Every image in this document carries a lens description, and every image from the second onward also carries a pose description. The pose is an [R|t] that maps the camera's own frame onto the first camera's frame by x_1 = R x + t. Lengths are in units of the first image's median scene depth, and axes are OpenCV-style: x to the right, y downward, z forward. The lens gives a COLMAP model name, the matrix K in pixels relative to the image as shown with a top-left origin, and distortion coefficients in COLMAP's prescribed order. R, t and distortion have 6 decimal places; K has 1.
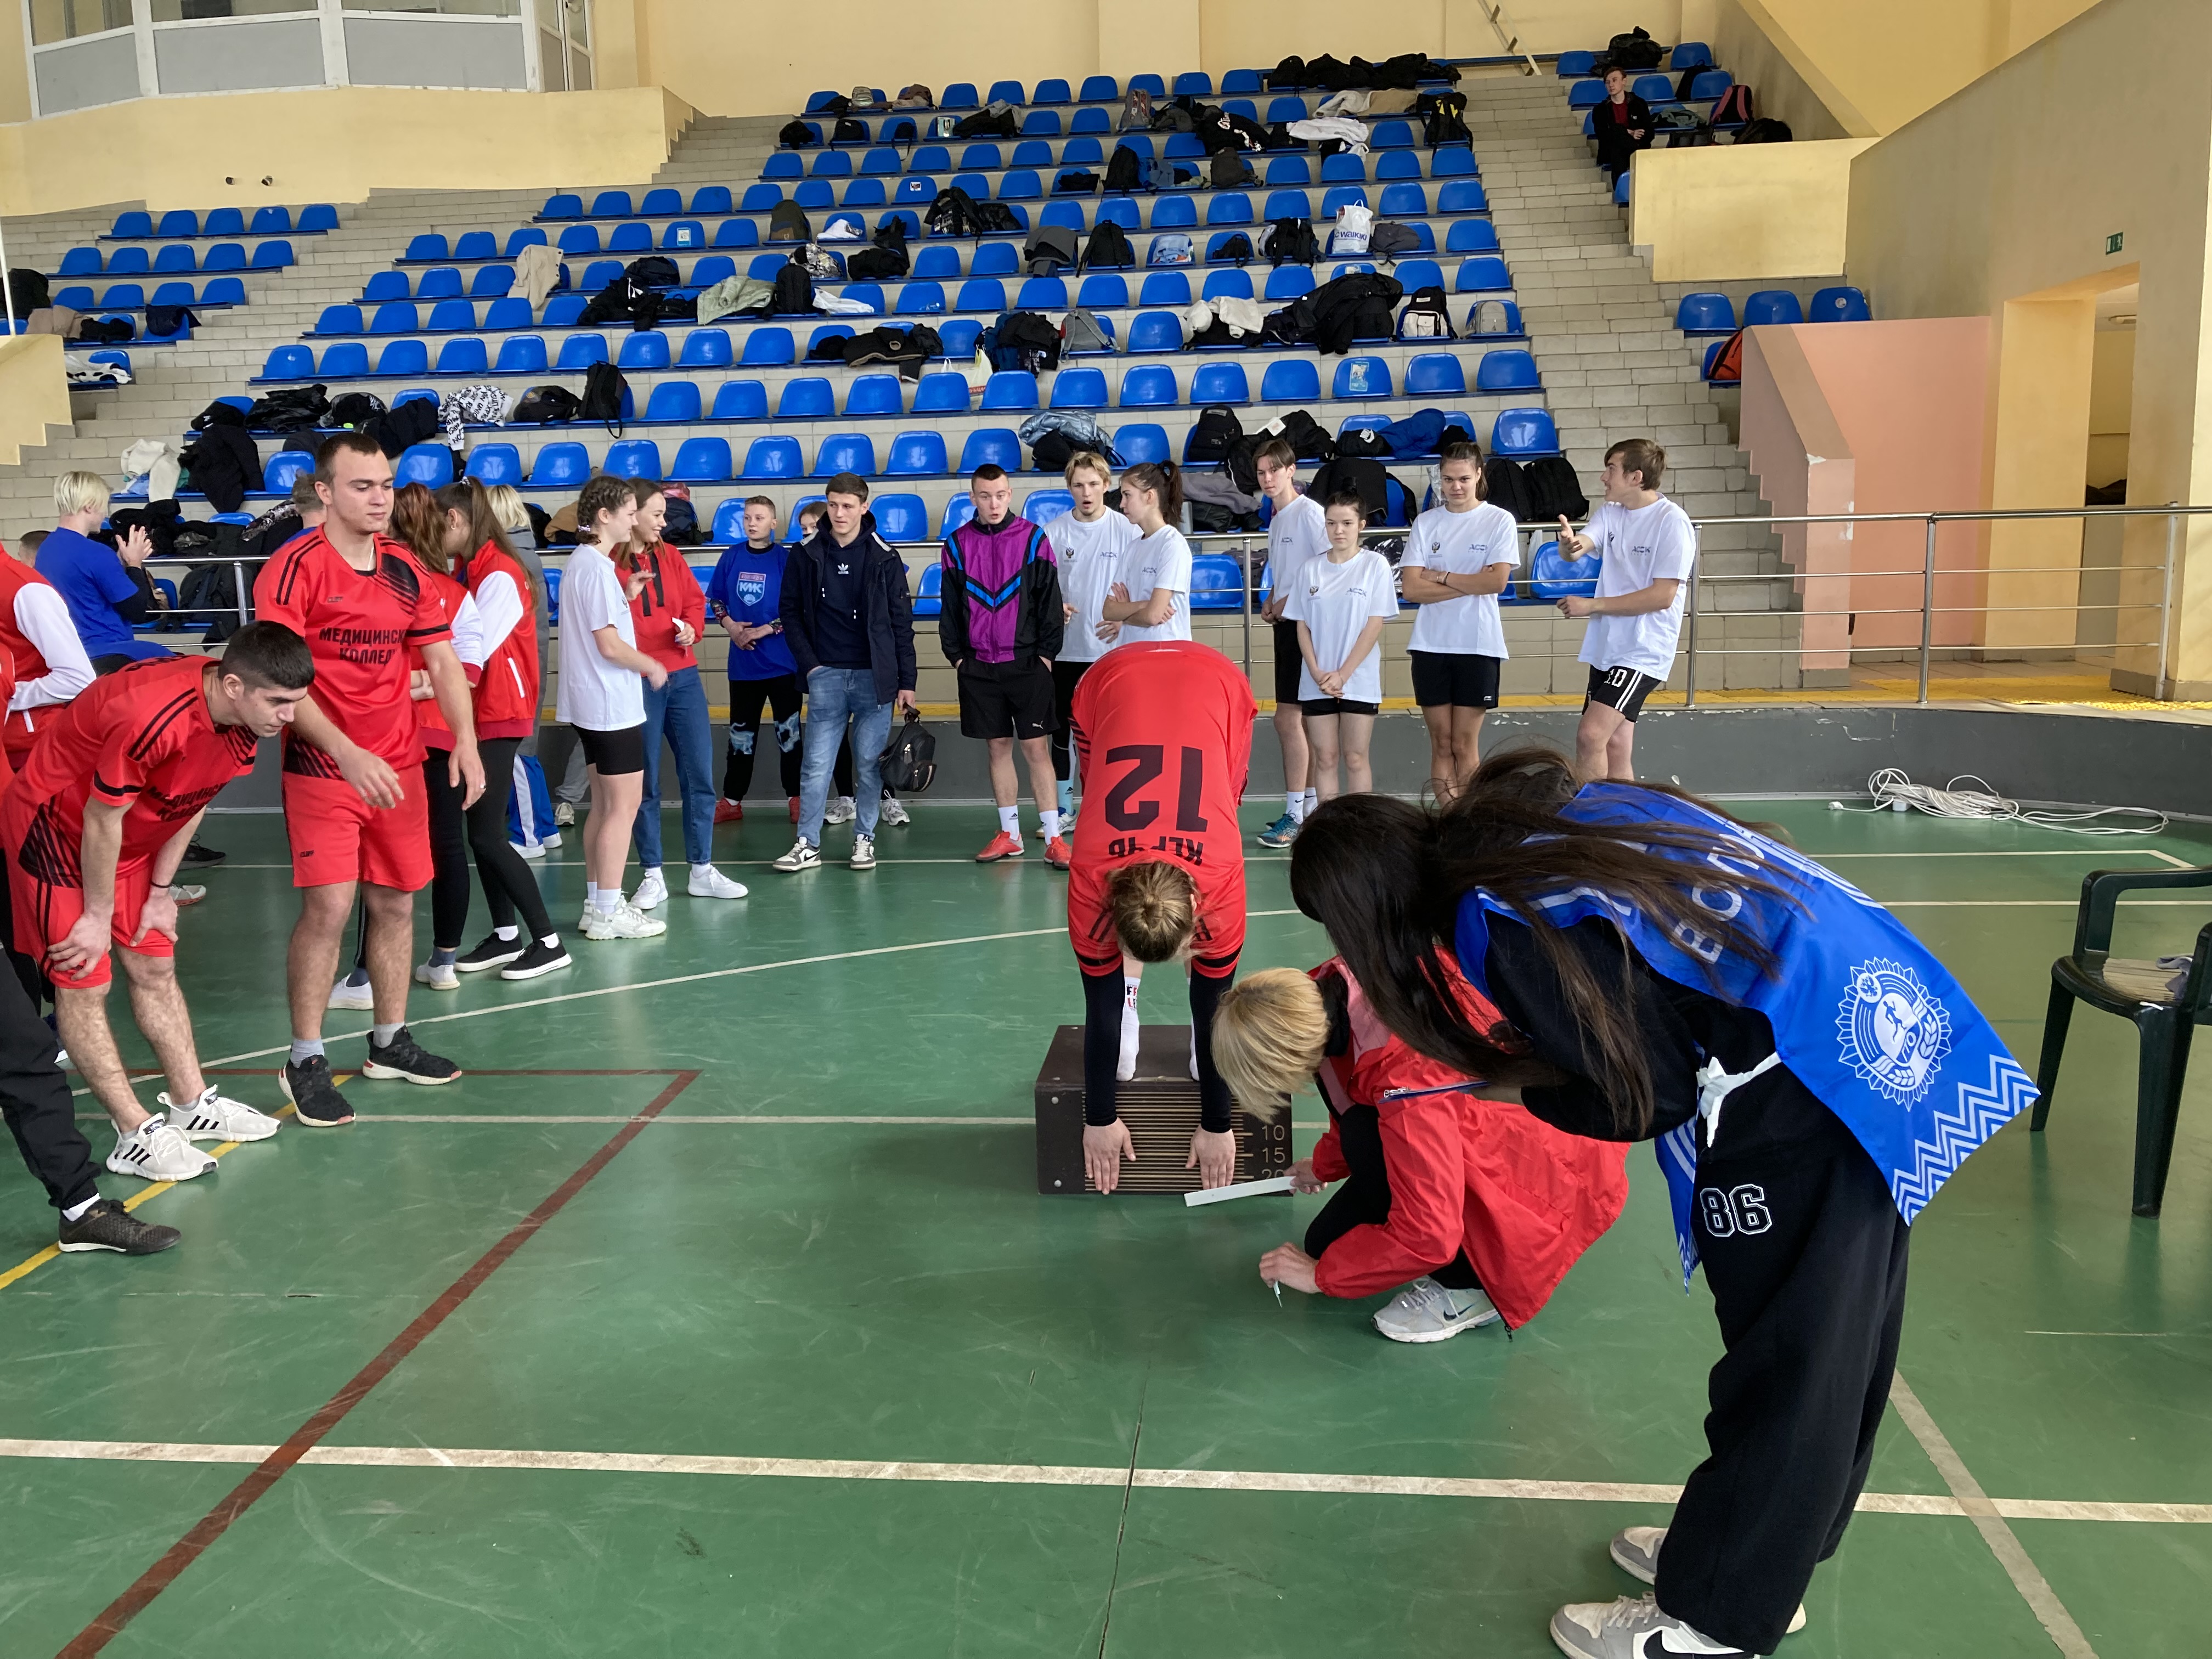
lens RADIAL K [[1817.5, 0, 1096.3], [0, 1817.5, 834.3], [0, 0, 1]] dist [0.030288, -0.025255]
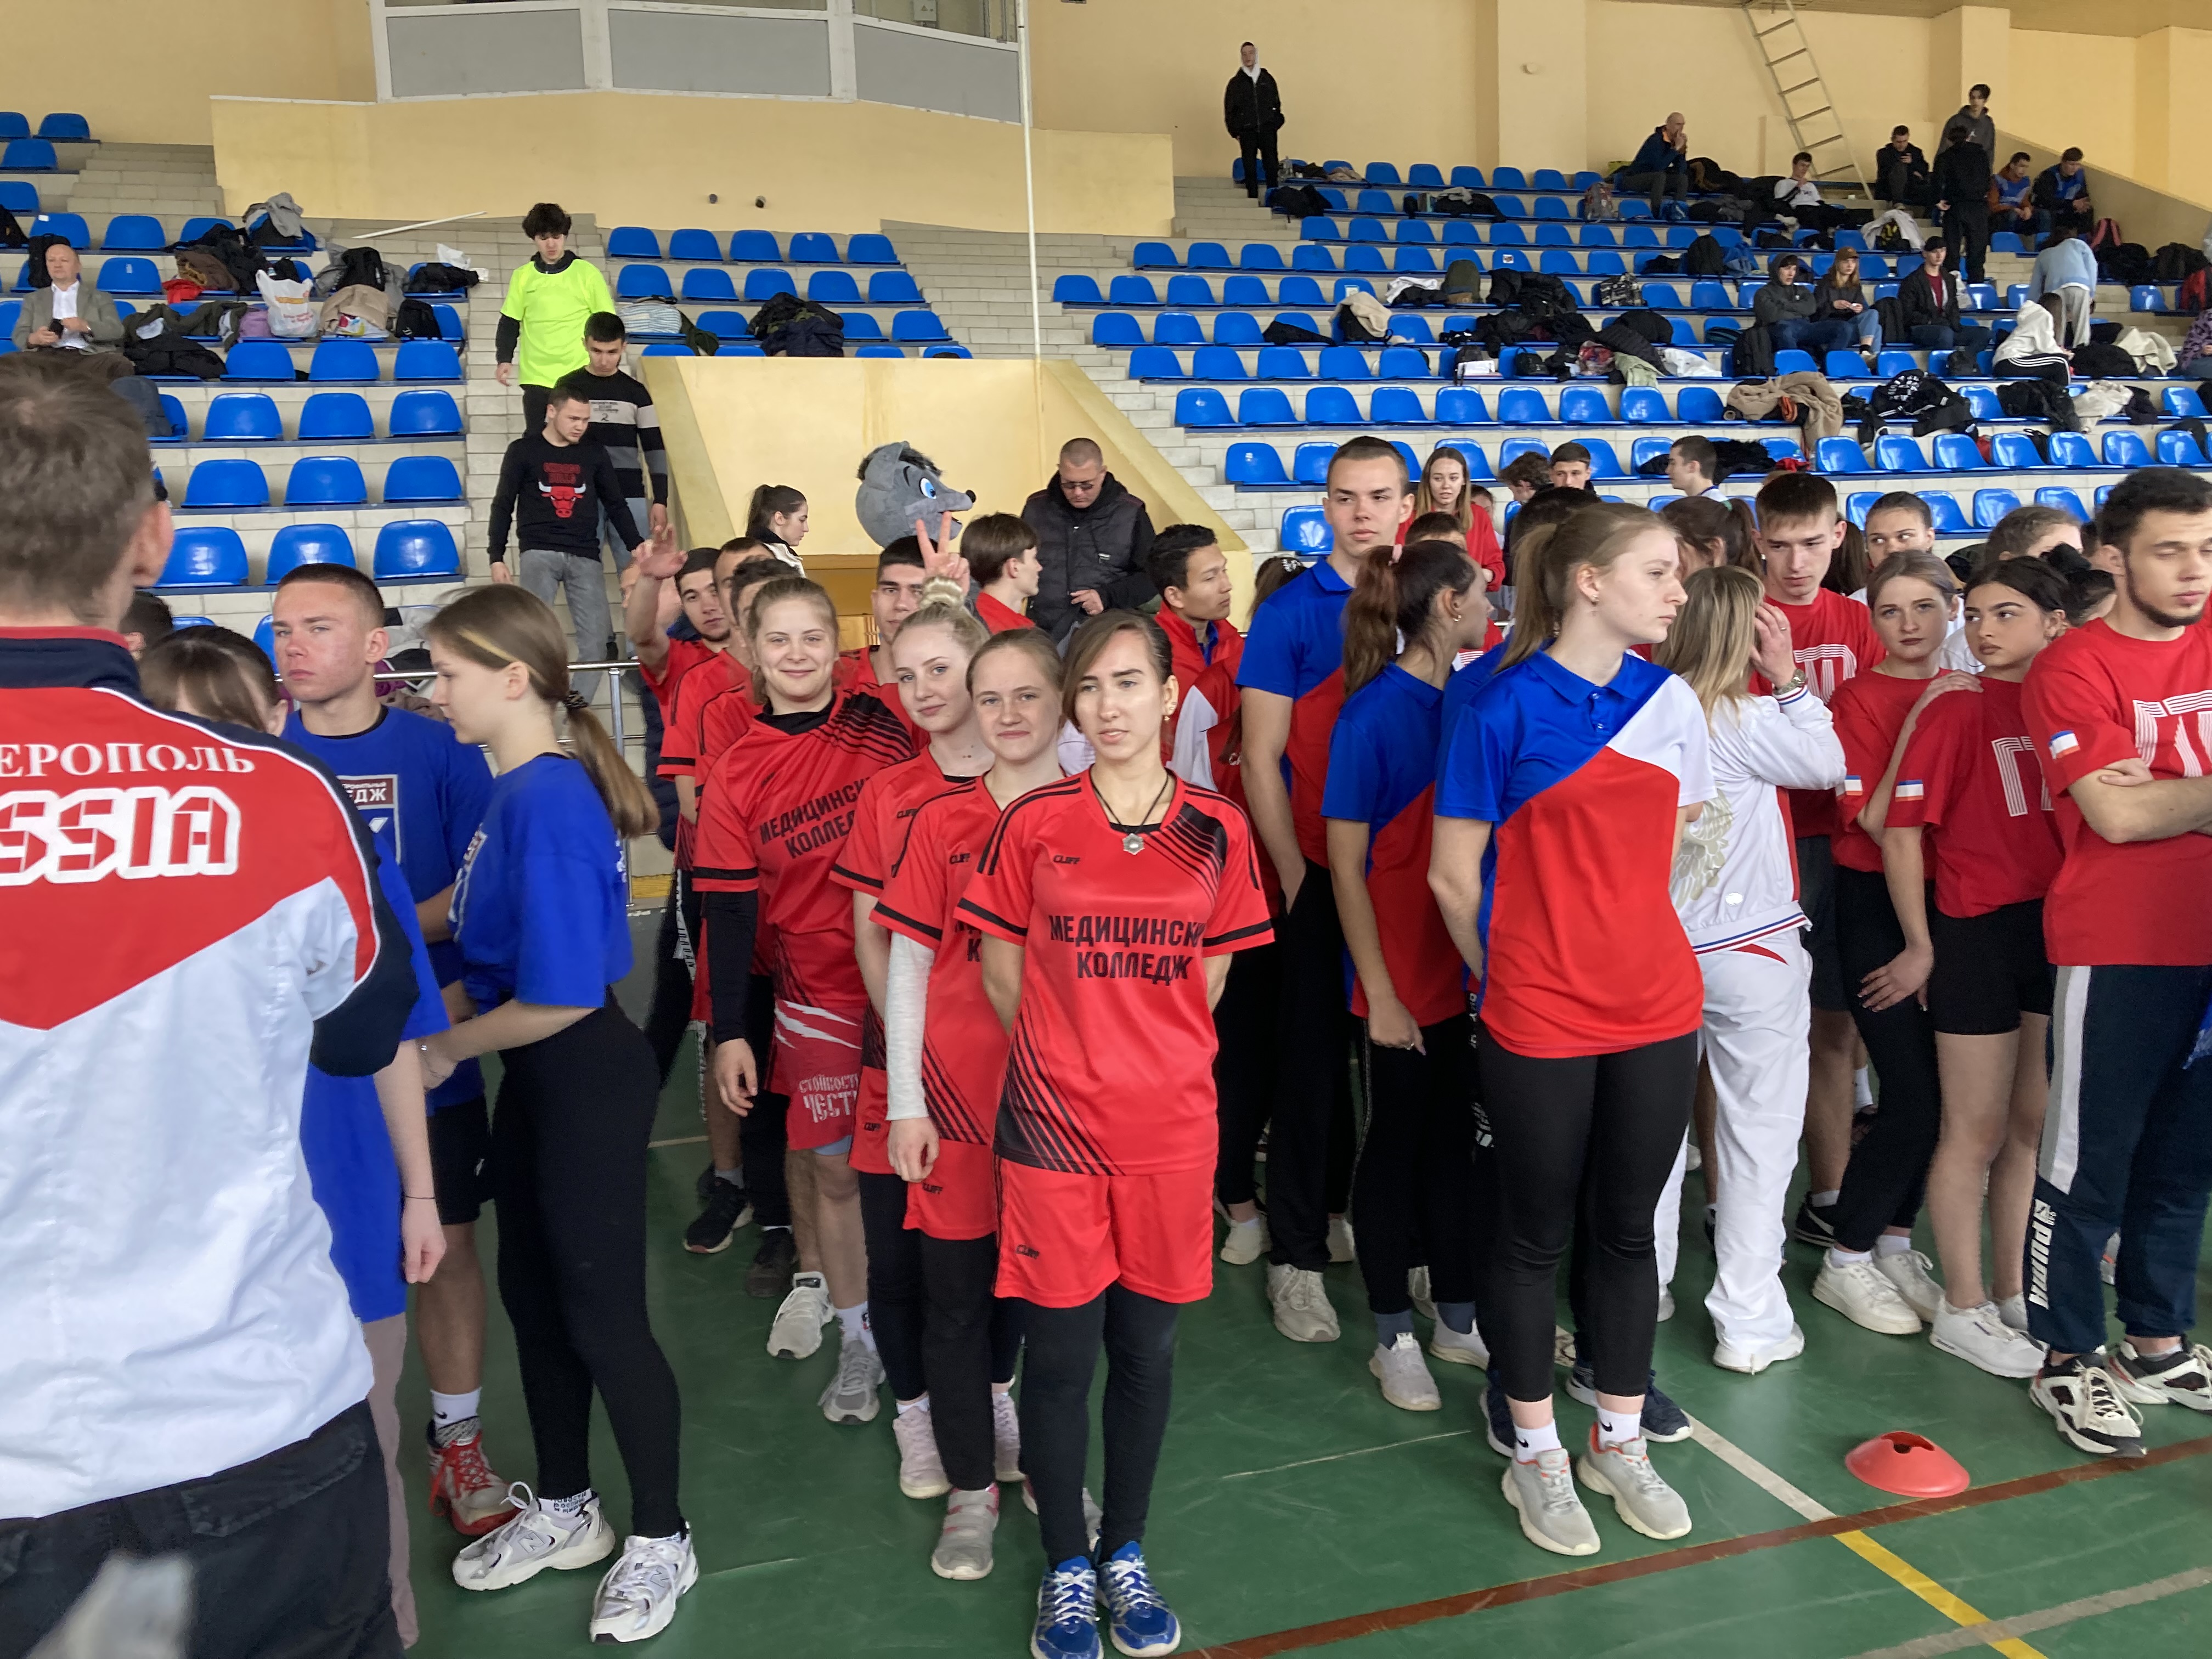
lens RADIAL K [[1817.5, 0, 1112.2], [0, 1817.5, 843.5], [0, 0, 1]] dist [0.030288, -0.025255]
pose [[0.911456, -0.060390, 0.406941, -0.665019], [0.080889, 0.996165, -0.033342, -0.018900], [-0.403367, 0.063307, 0.912846, 0.180098]]
